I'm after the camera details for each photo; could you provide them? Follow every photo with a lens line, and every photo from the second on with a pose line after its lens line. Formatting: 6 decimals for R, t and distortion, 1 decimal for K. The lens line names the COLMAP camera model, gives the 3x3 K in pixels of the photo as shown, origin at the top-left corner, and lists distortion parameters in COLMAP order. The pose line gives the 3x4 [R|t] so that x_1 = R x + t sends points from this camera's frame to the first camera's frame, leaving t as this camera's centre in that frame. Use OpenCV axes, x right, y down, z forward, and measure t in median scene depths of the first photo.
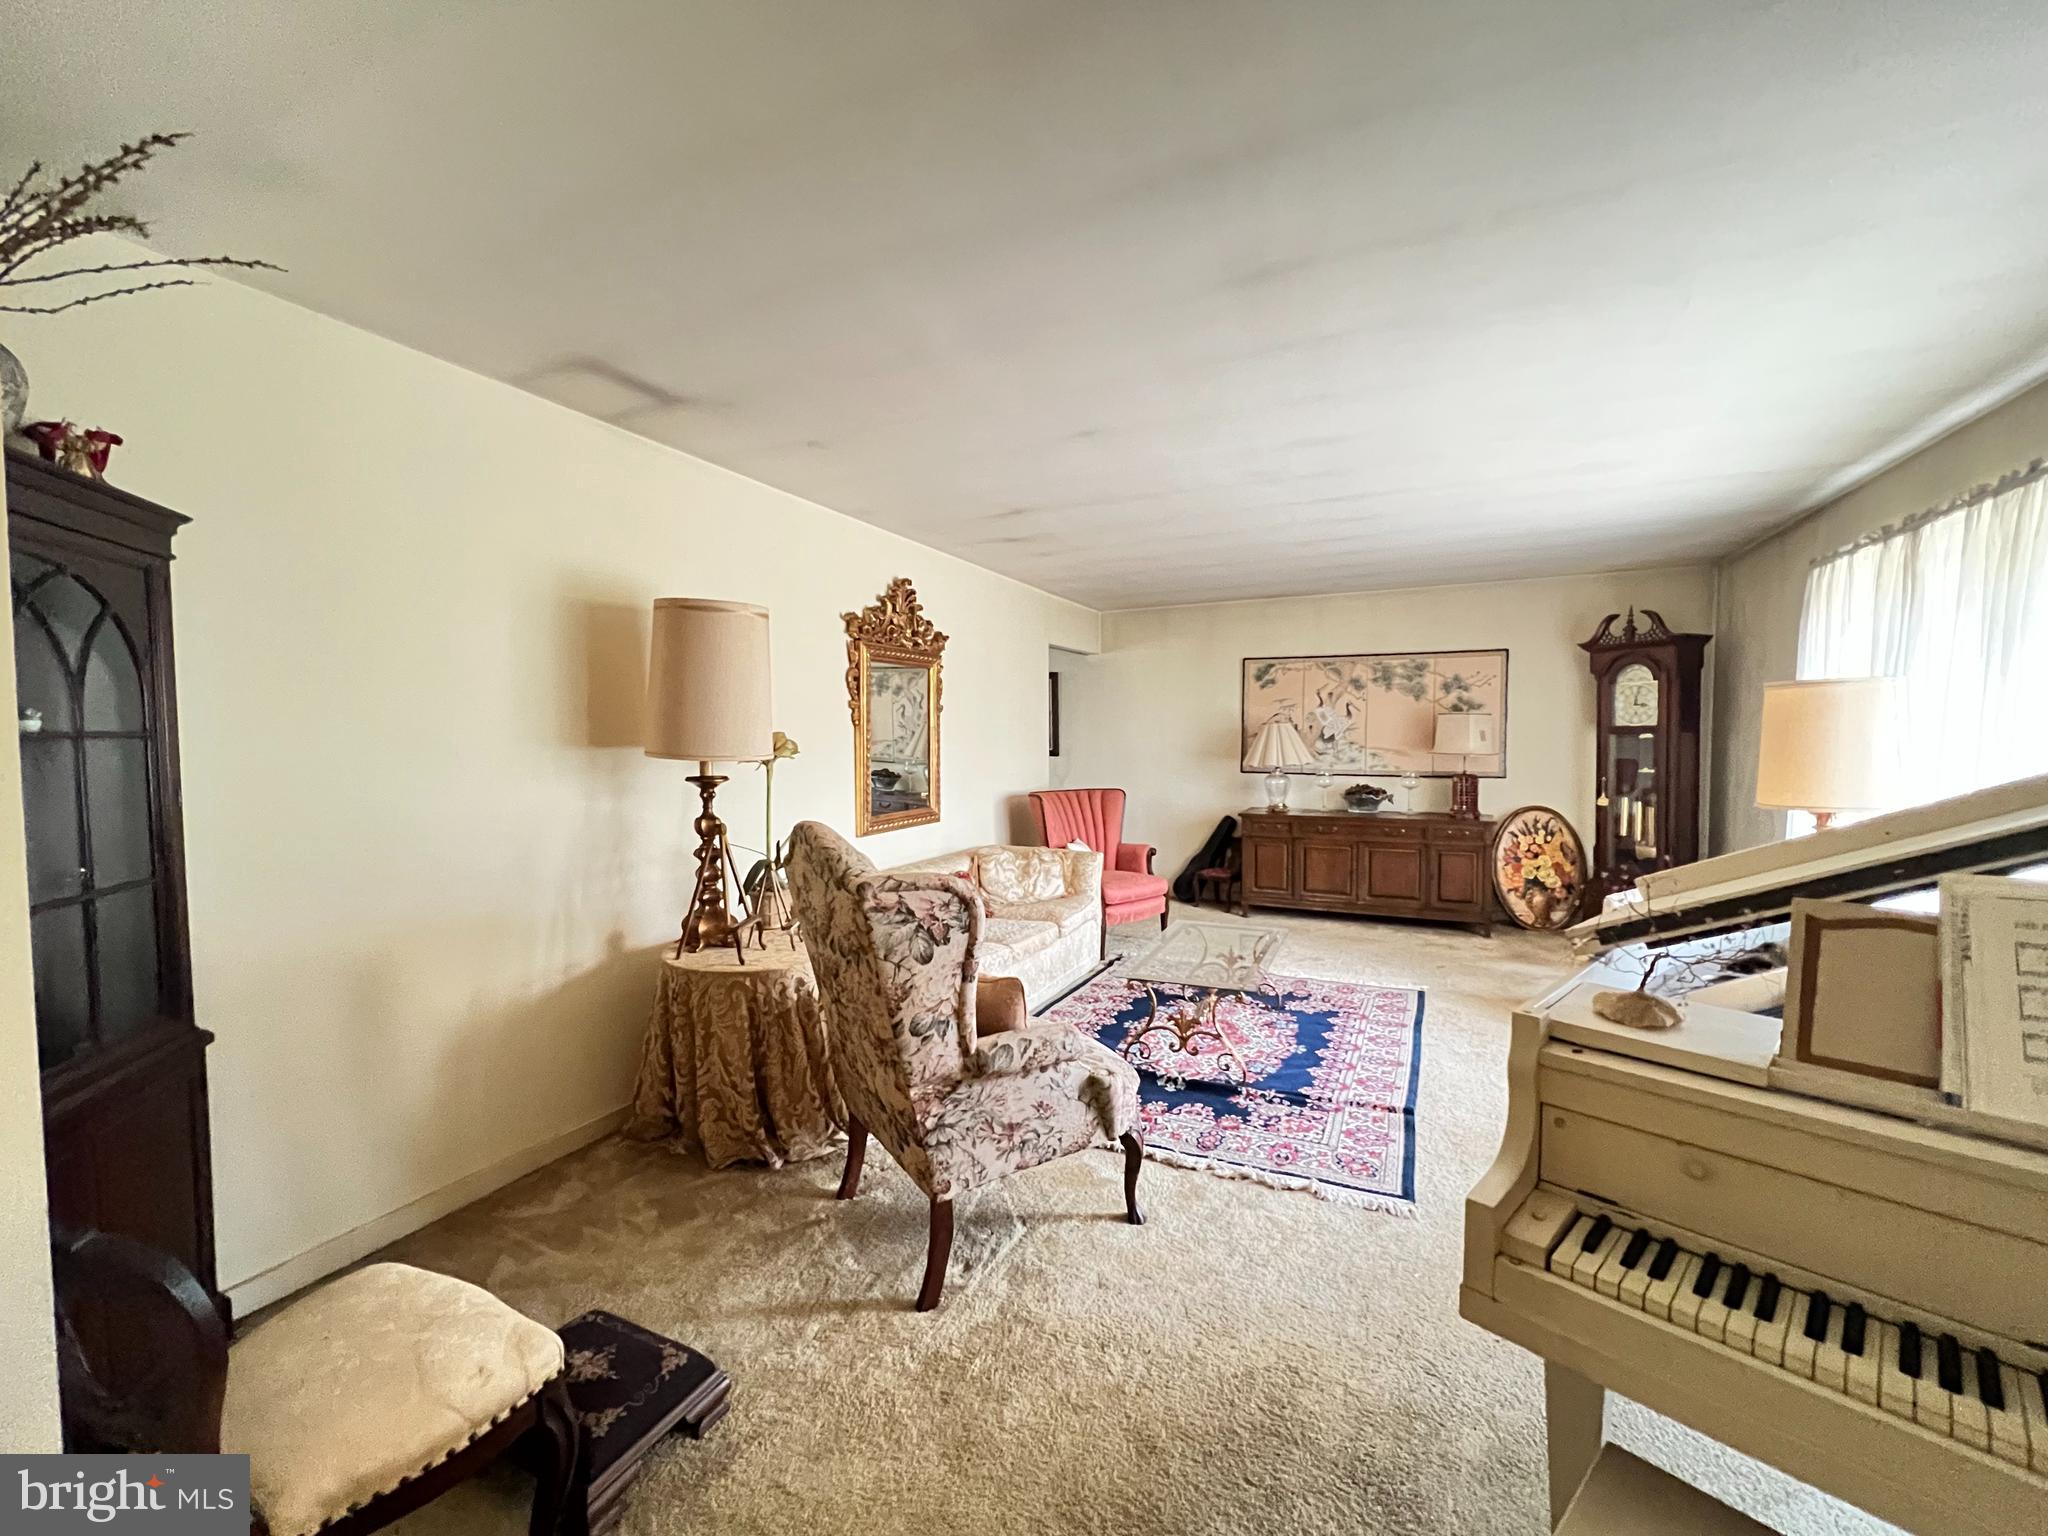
lens RADIAL K [[832.4, 0, 1030.4], [0, 832.4, 771.5], [0, 0, 1]] dist [-0.000263, -0.000498]
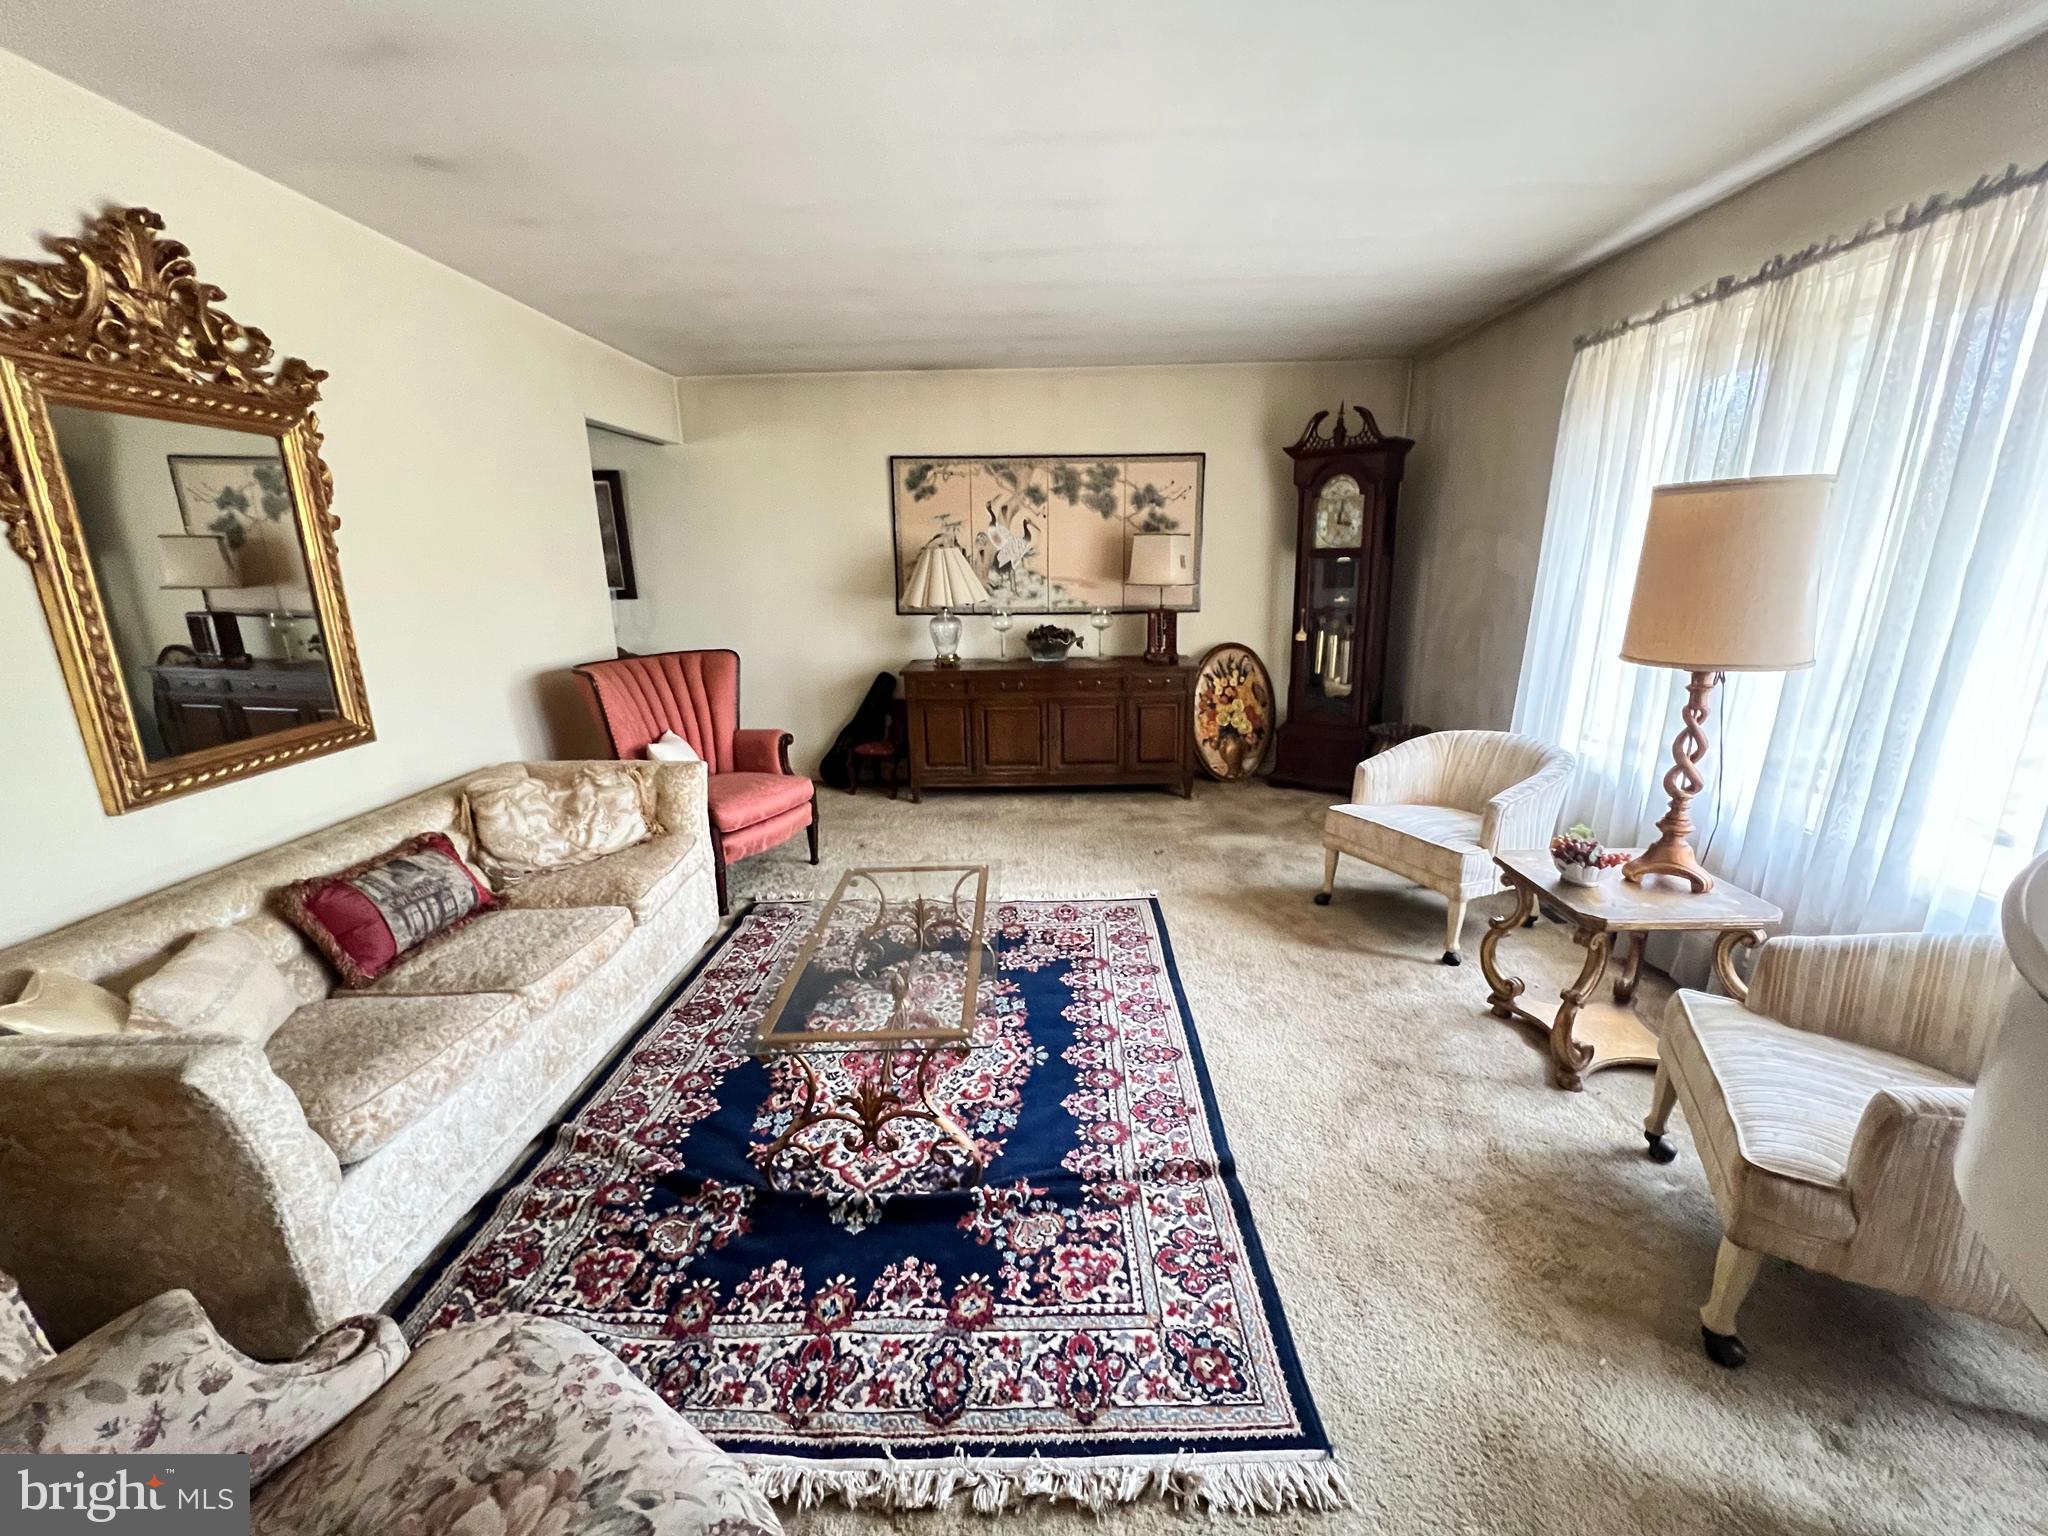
lens RADIAL K [[832.4, 0, 1030.6], [0, 832.4, 771.9], [0, 0, 1]] dist [-0.000263, -0.000498]
pose [[0.908229, -0.115063, 0.402344, 0.062253], [0.030458, 0.977082, 0.210674, -0.022702], [-0.417363, -0.179086, 0.890919, 0.369436]]
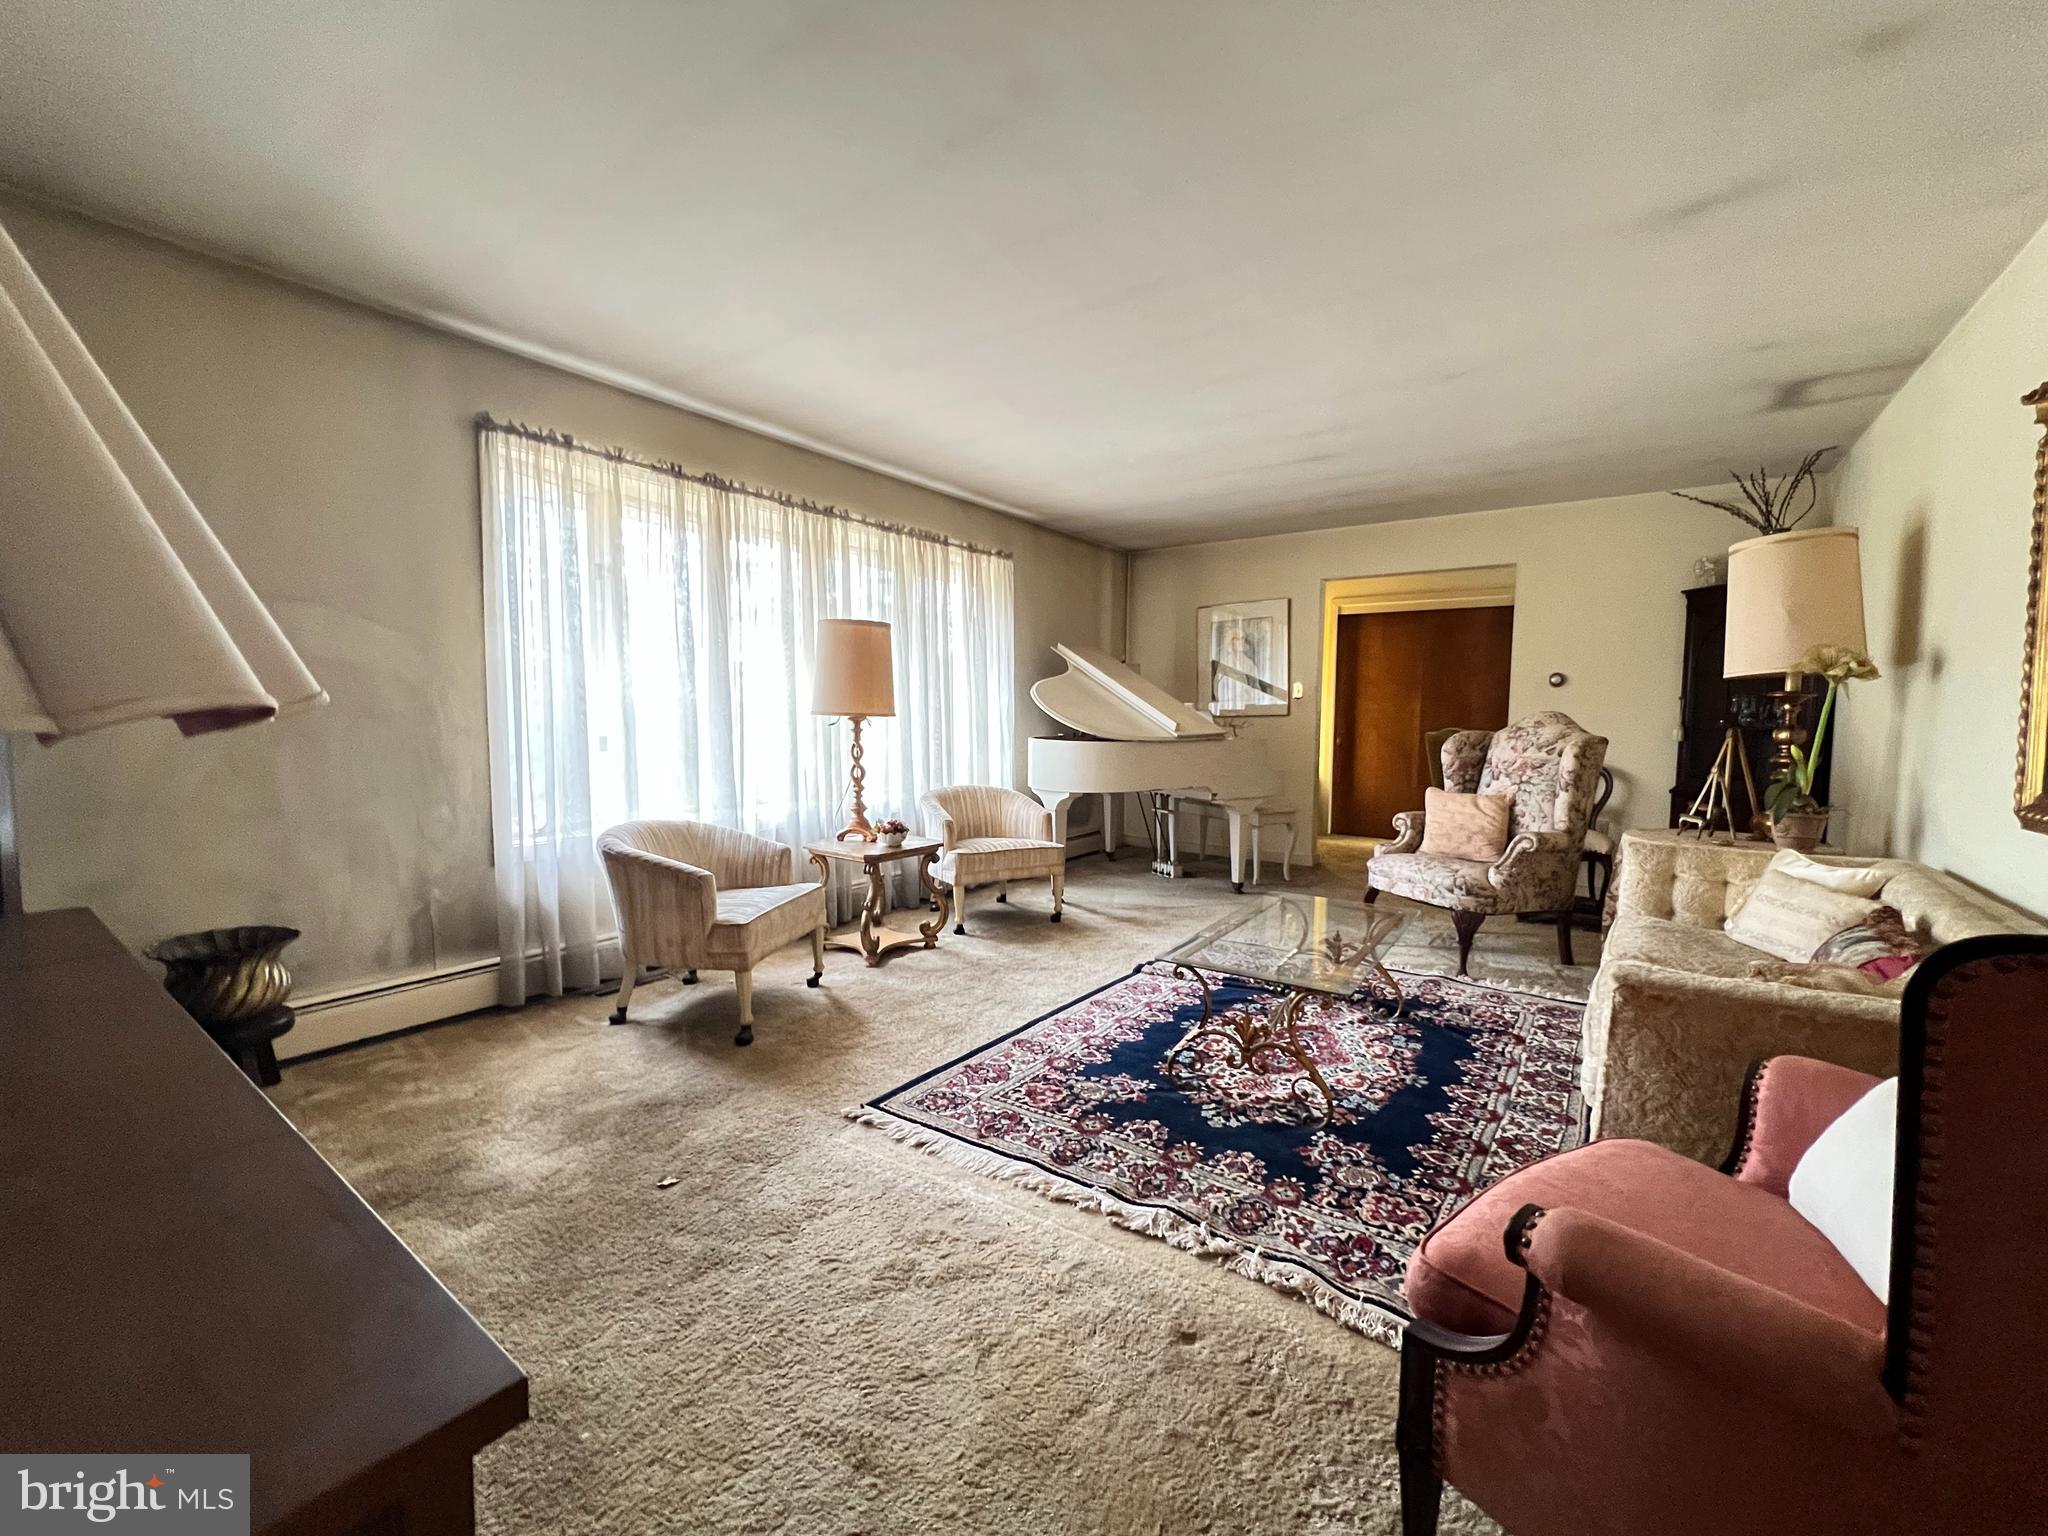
lens RADIAL K [[832.4, 0, 1028.1], [0, 832.4, 767.8], [0, 0, 1]] dist [-0.000263, -0.000498]
pose [[-0.983375, -0.015015, 0.180964, 0.273826], [0.005736, 0.993510, 0.113603, -0.016272], [-0.181495, 0.112752, -0.976907, 1.489272]]
